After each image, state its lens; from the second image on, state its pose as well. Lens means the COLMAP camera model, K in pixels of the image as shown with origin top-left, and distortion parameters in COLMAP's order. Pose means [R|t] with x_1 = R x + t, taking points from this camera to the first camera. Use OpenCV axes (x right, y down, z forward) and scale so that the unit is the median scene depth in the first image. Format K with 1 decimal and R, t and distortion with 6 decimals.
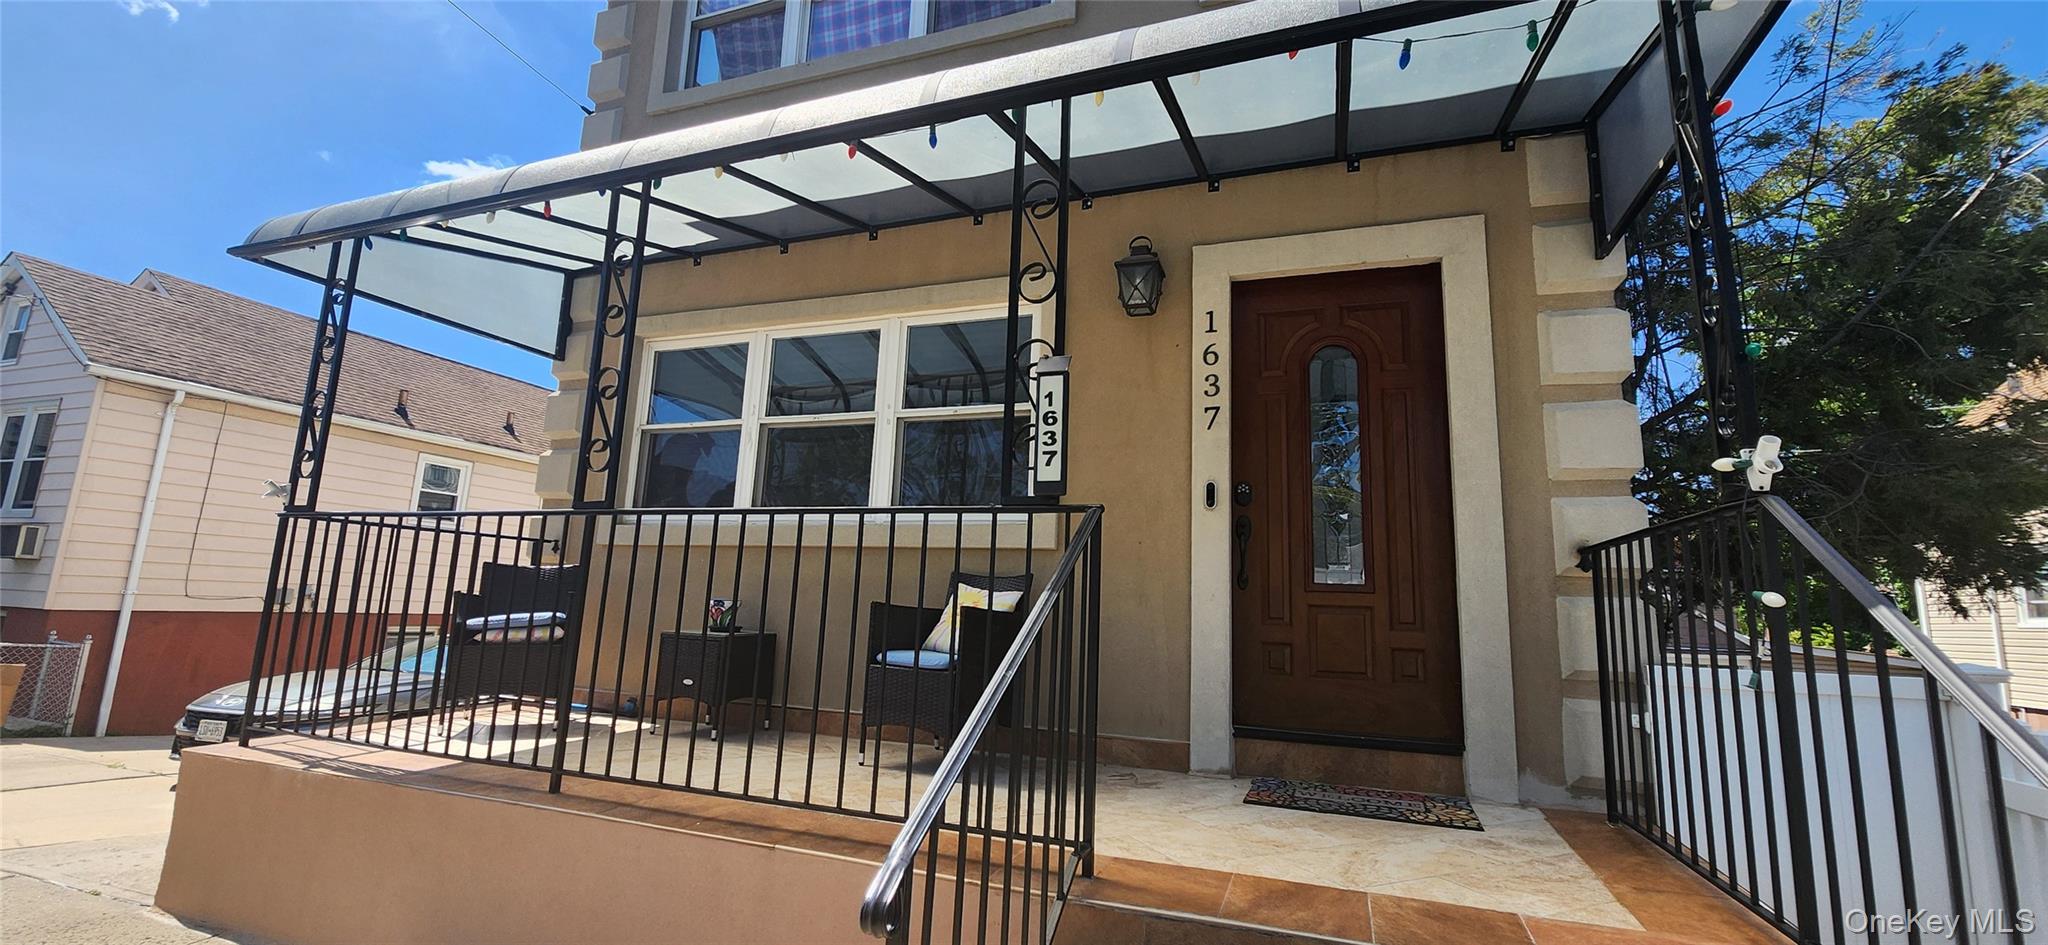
lens RADIAL K [[835.0, 0, 1019.1], [0, 835.0, 463.0], [0, 0, 1]] dist [0.006016, -0.000914]
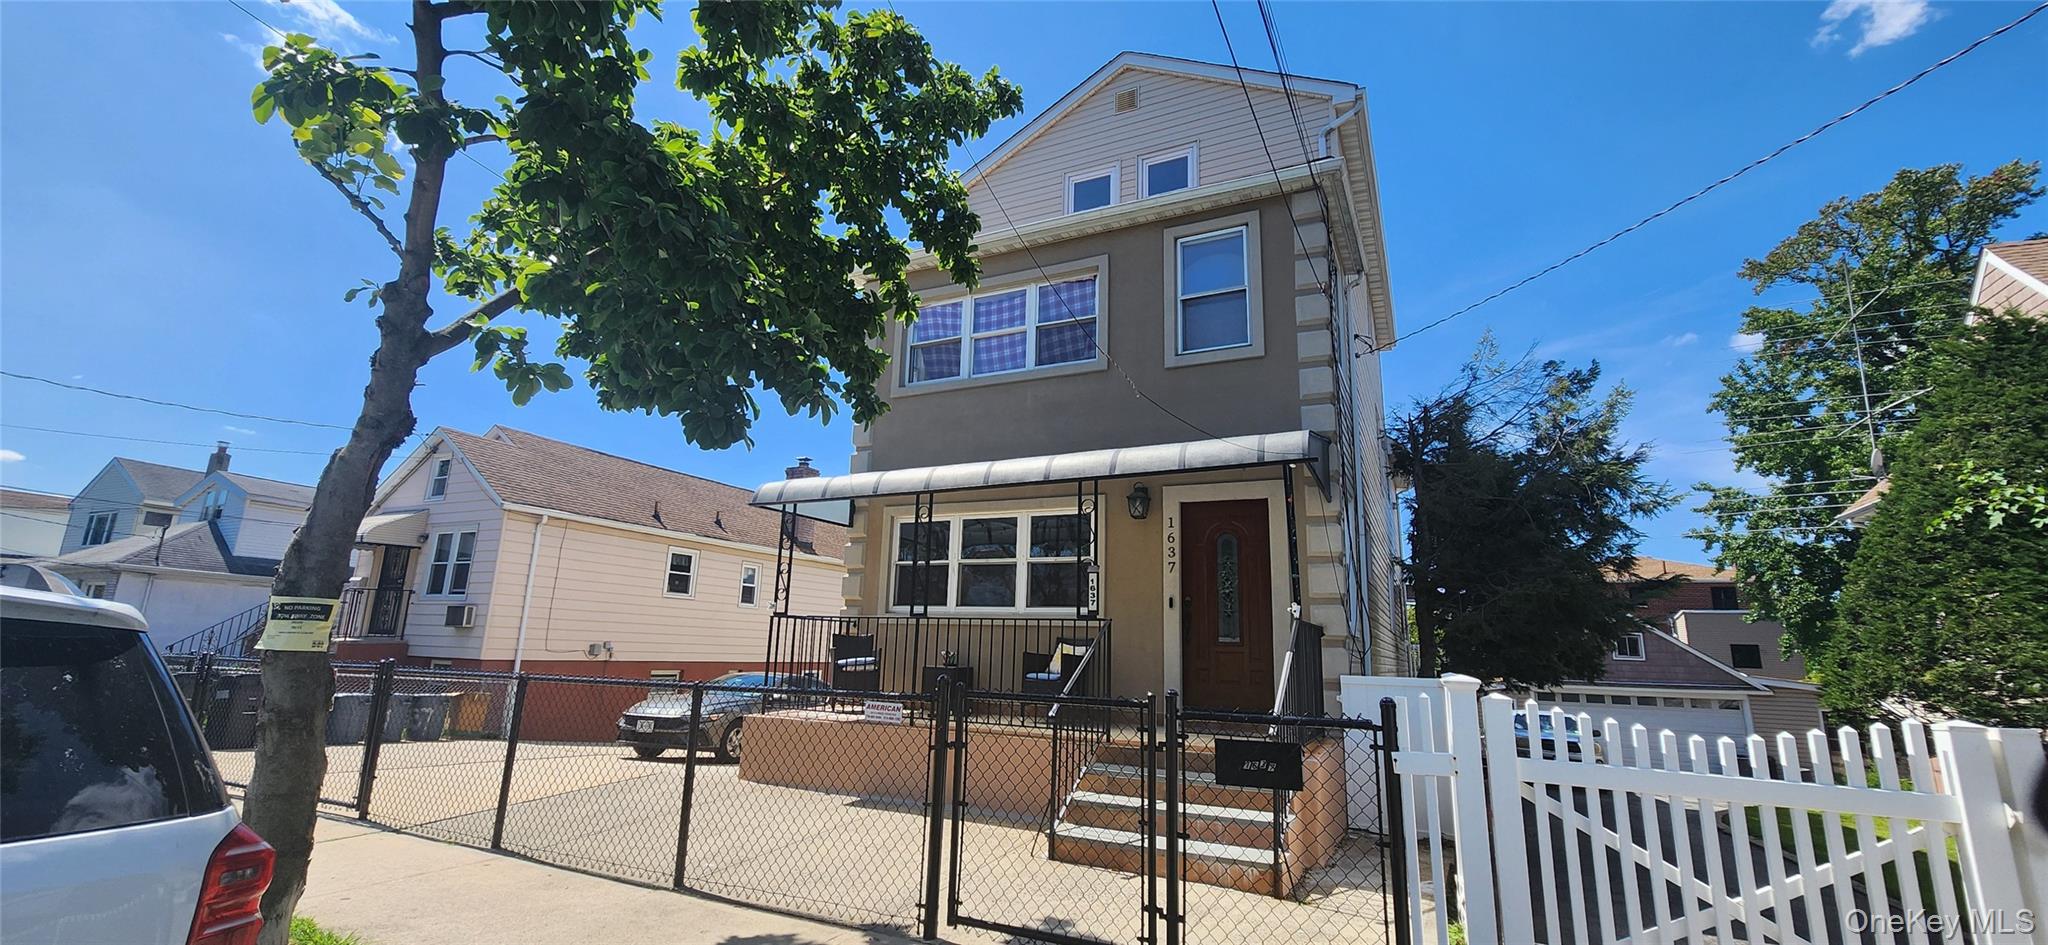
lens RADIAL K [[835.0, 0, 1014.6], [0, 835.0, 465.0], [0, 0, 1]] dist [0.006016, -0.000914]
pose [[0.994241, -0.030773, -0.102658, 0.046242], [0.025548, 0.998329, -0.051835, -0.200337], [0.104081, 0.048914, 0.993365, -1.152171]]
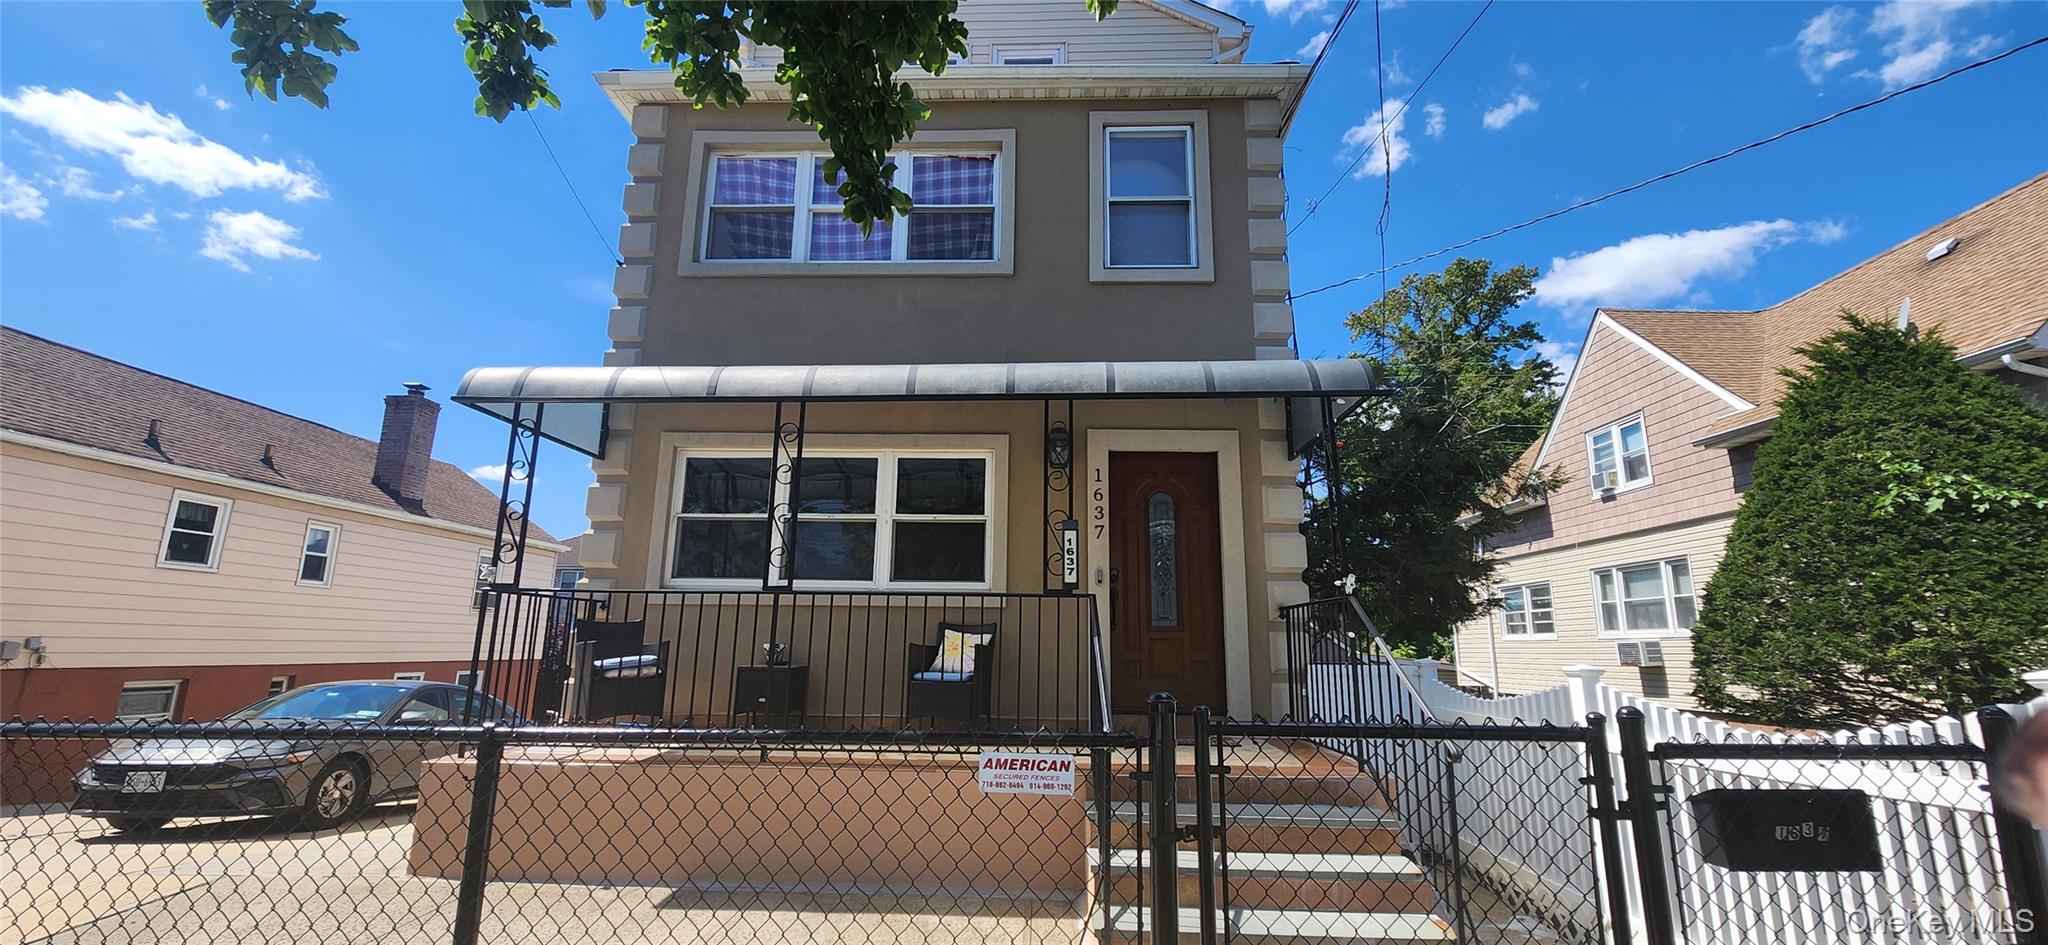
lens RADIAL K [[835.0, 0, 1016.1], [0, 835.0, 464.5], [0, 0, 1]] dist [0.006016, -0.000914]
pose [[0.947609, 0.043900, 0.316402, -0.445031], [-0.032921, 0.998659, -0.039963, -0.107698], [-0.317732, 0.027453, 0.947783, -0.543955]]
